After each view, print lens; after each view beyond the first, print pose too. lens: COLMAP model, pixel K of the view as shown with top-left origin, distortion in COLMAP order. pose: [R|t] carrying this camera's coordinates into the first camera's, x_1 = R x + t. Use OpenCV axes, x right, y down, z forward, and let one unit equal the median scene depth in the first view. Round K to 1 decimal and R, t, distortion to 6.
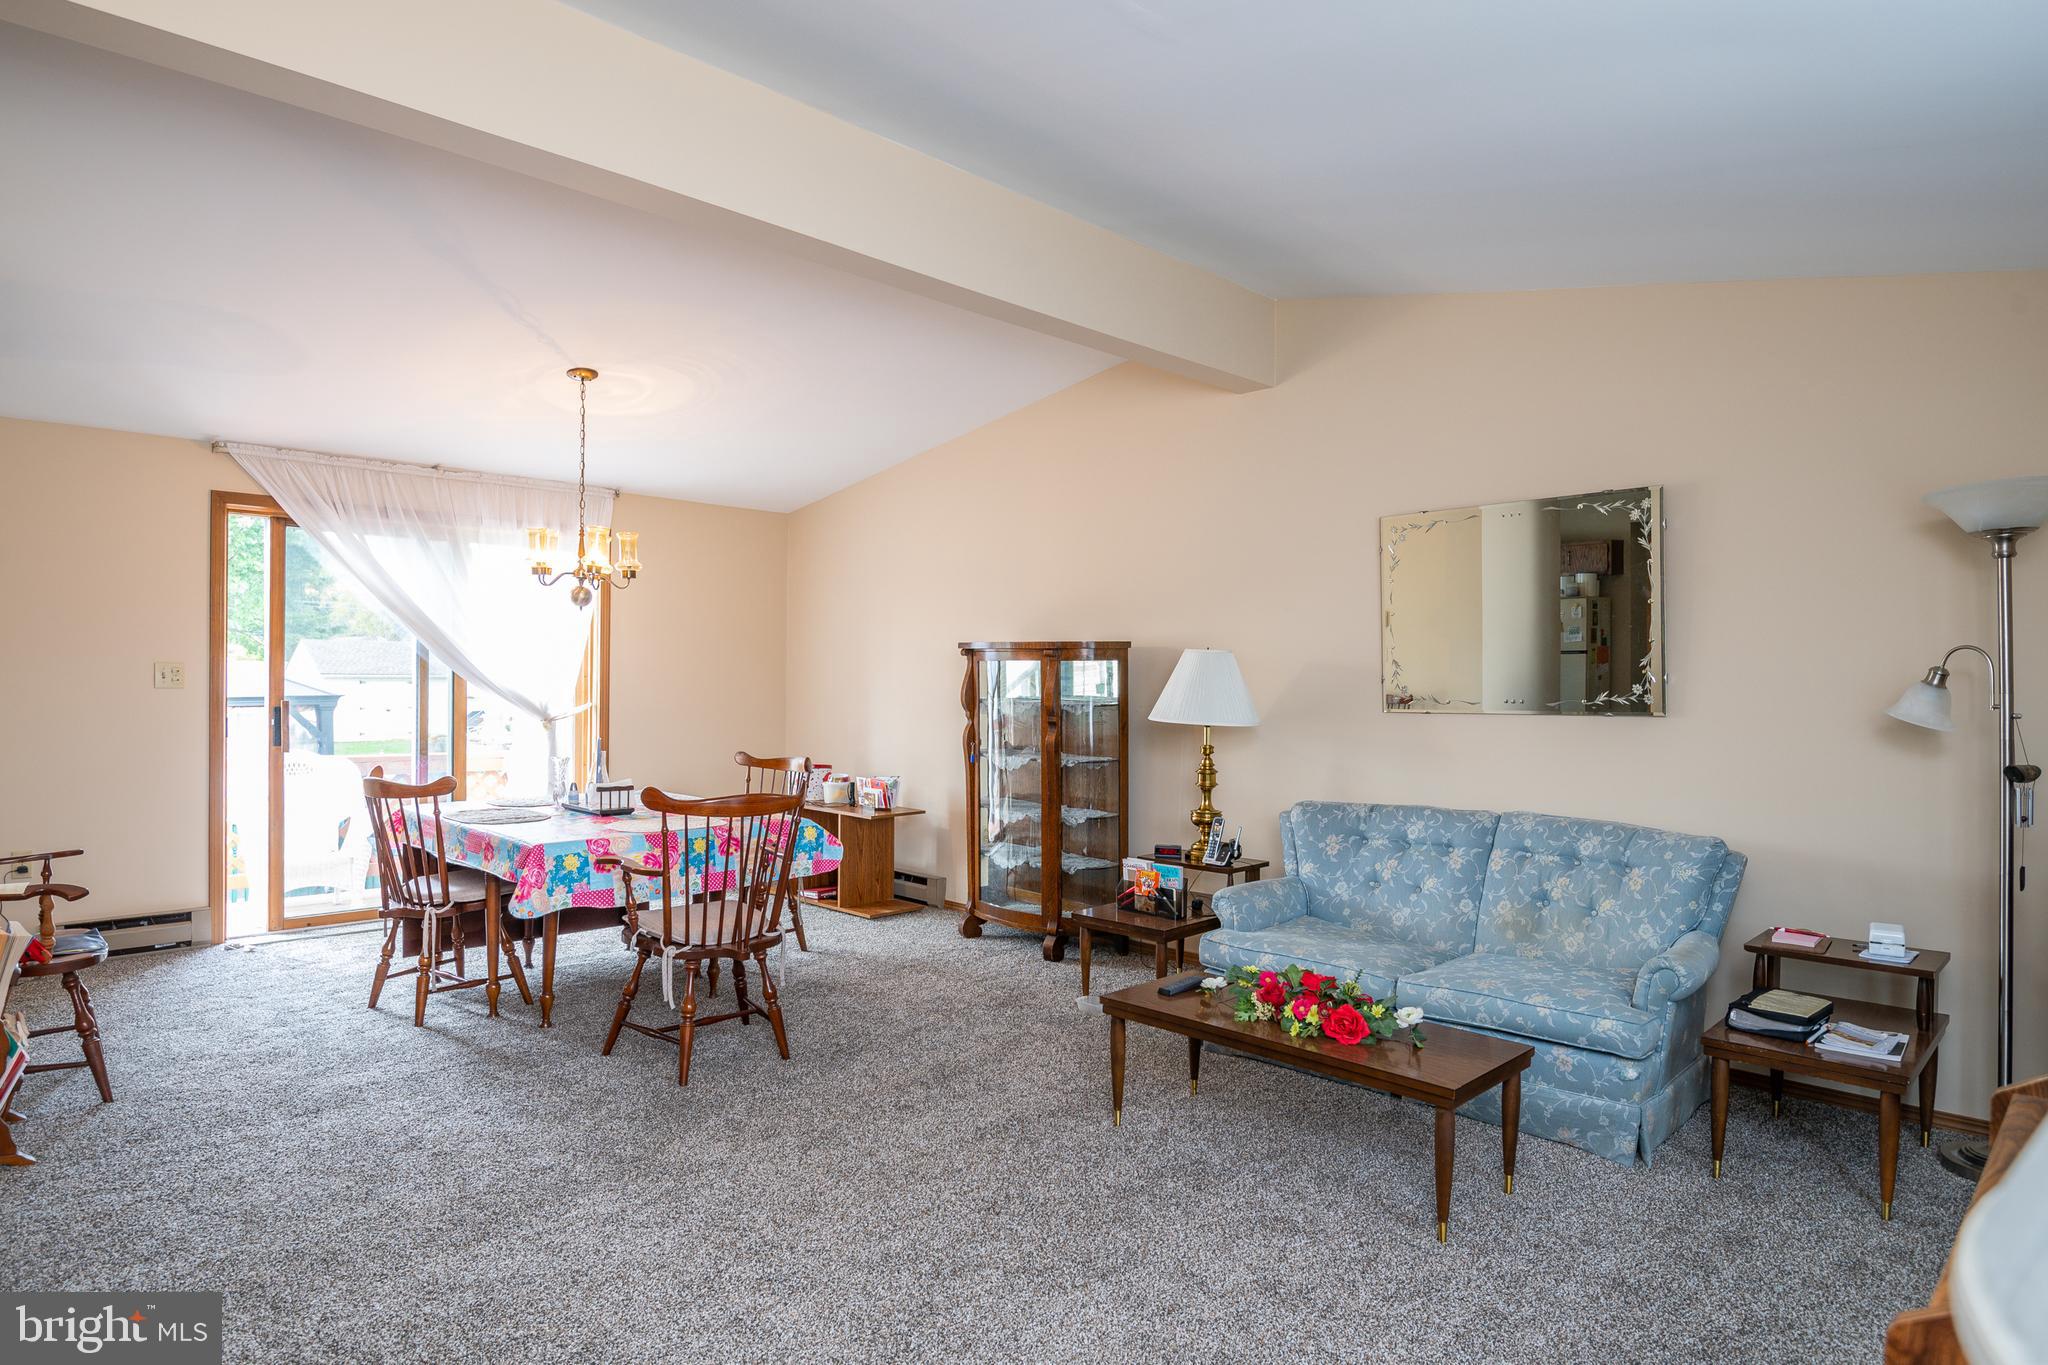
lens RADIAL K [[1172.0, 0, 1025.4], [0, 1172.0, 687.7], [0, 0, 1]] dist [0.002431, -0.011785]
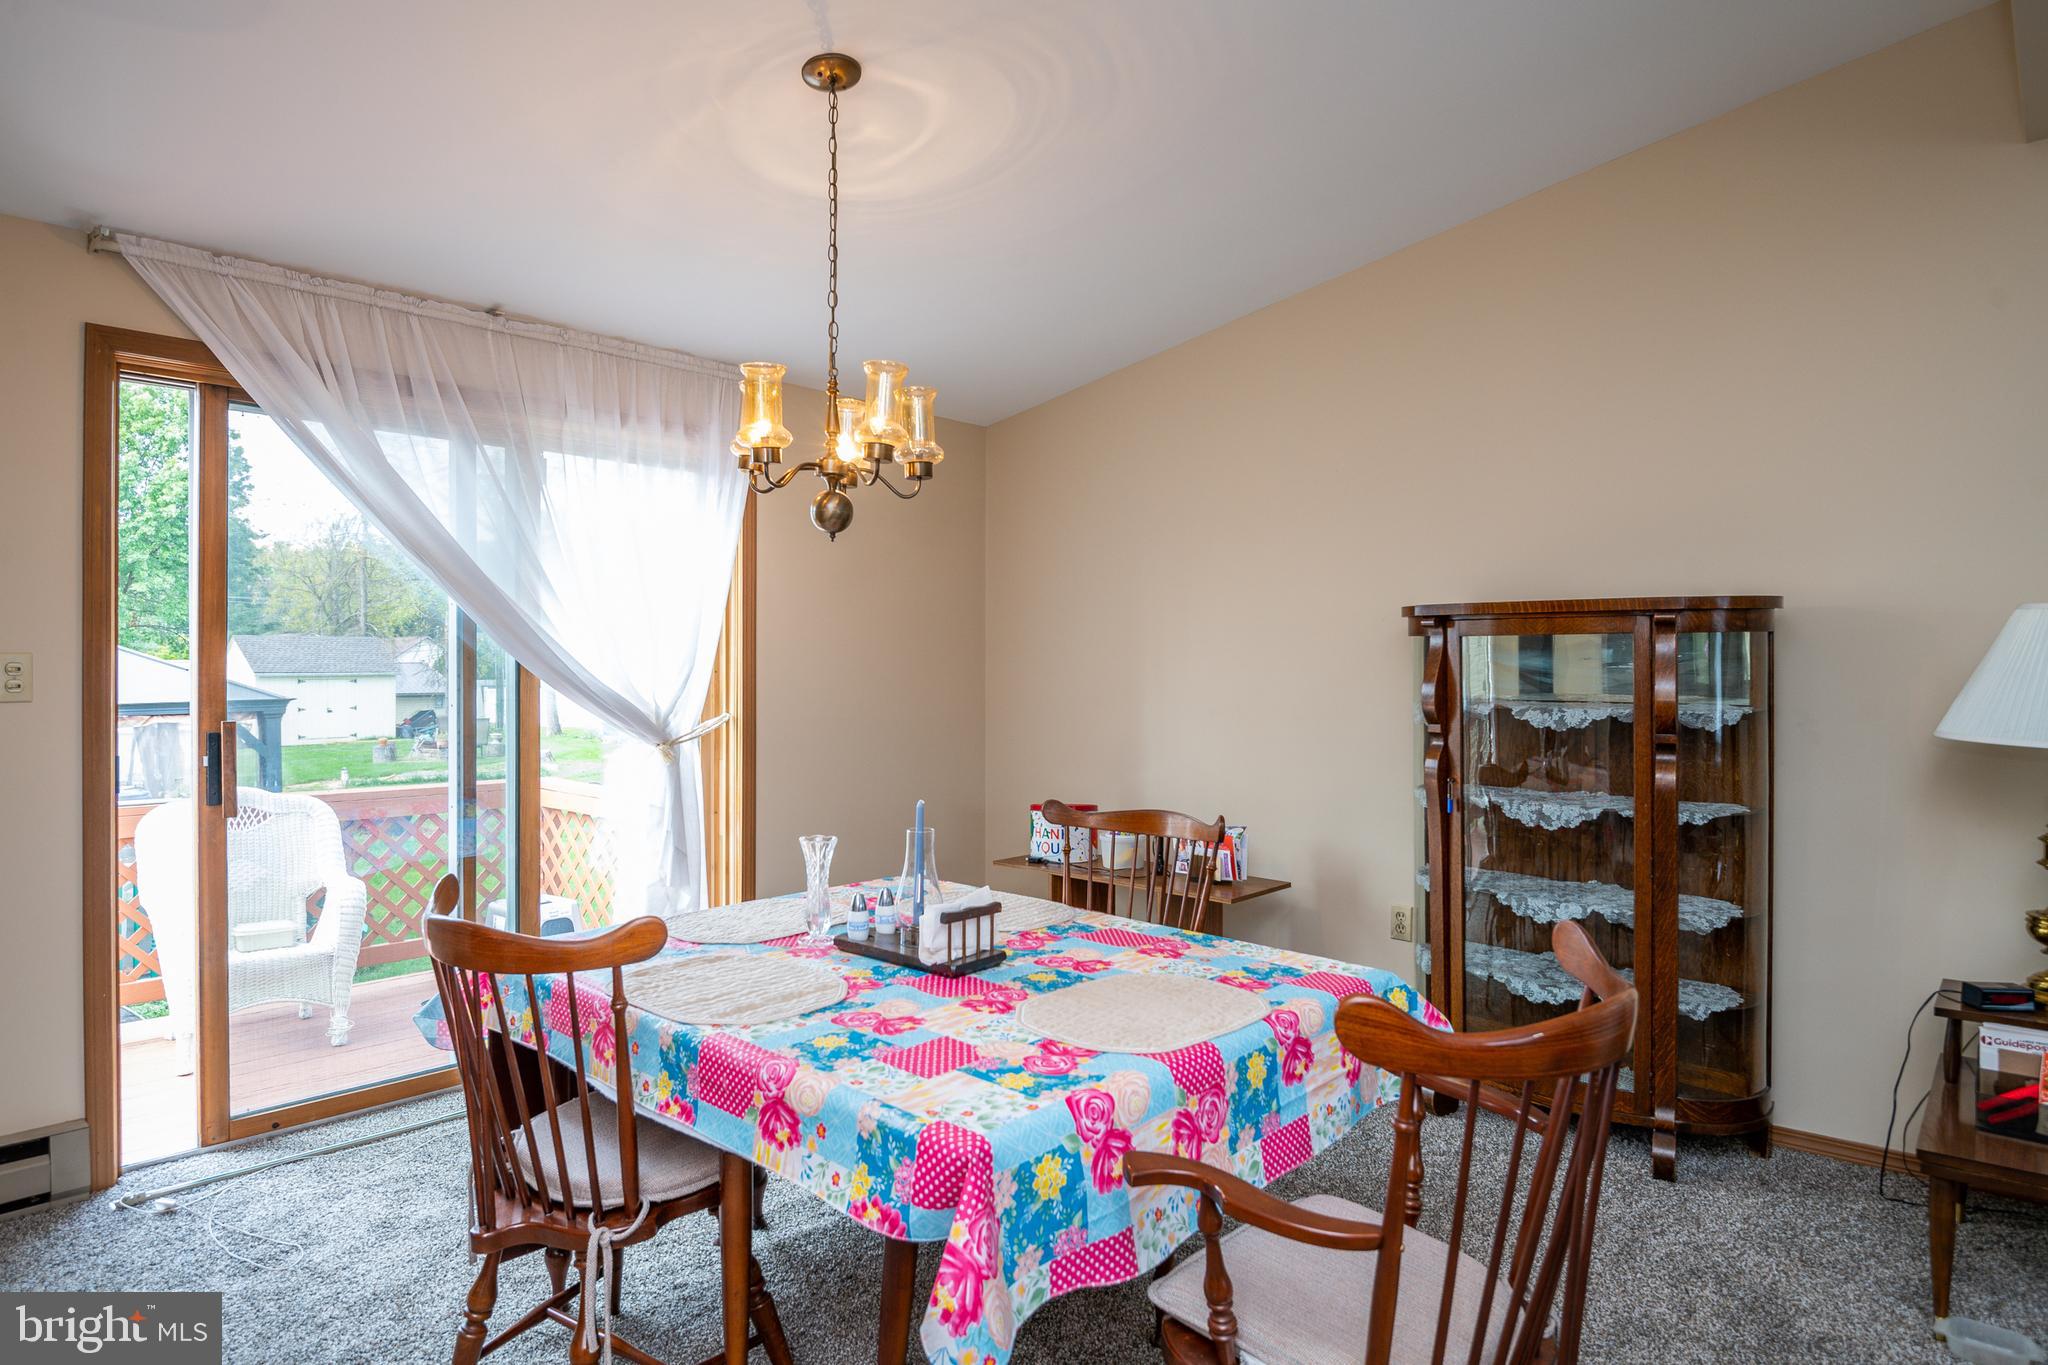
lens RADIAL K [[1172.0, 0, 1019.8], [0, 1172.0, 671.2], [0, 0, 1]] dist [0.002431, -0.011785]
pose [[0.999187, -0.010571, 0.038899, -0.289501], [0.010829, 0.999921, -0.006443, -0.004967], [-0.038828, 0.006859, 0.999222, 0.447420]]
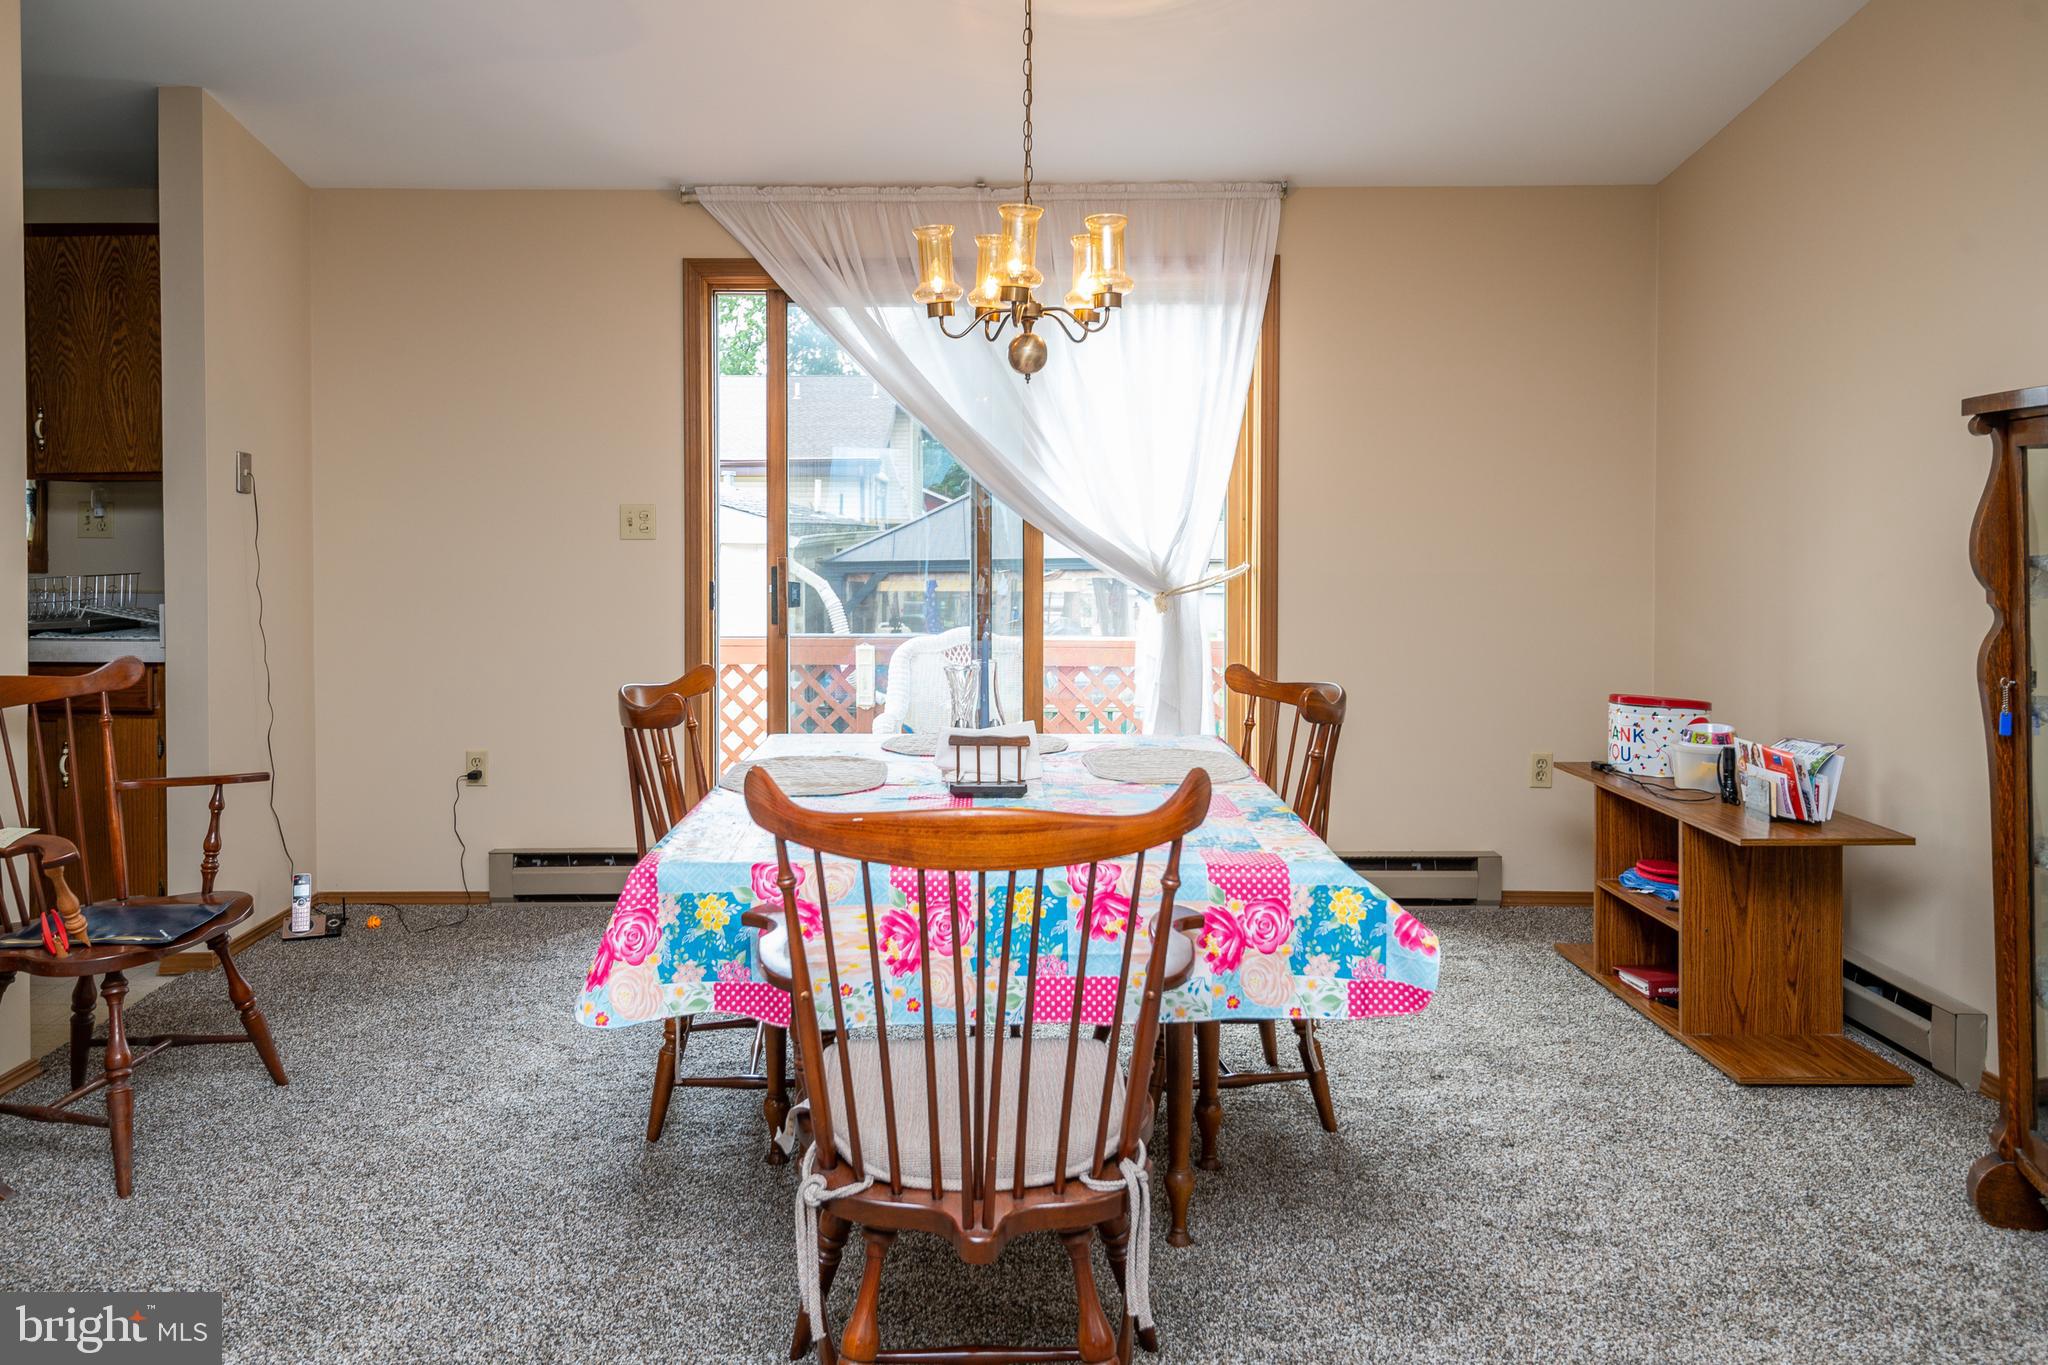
lens RADIAL K [[1493.9, 0, 961.7], [0, 1493.9, 569.0], [0, 0, 1]] dist [0.009303, -0.000002]
pose [[0.699386, 0.005879, -0.714720, 0.062069], [0.001233, 0.999955, 0.009431, 0.008682], [0.714743, -0.007477, 0.699347, 0.473223]]
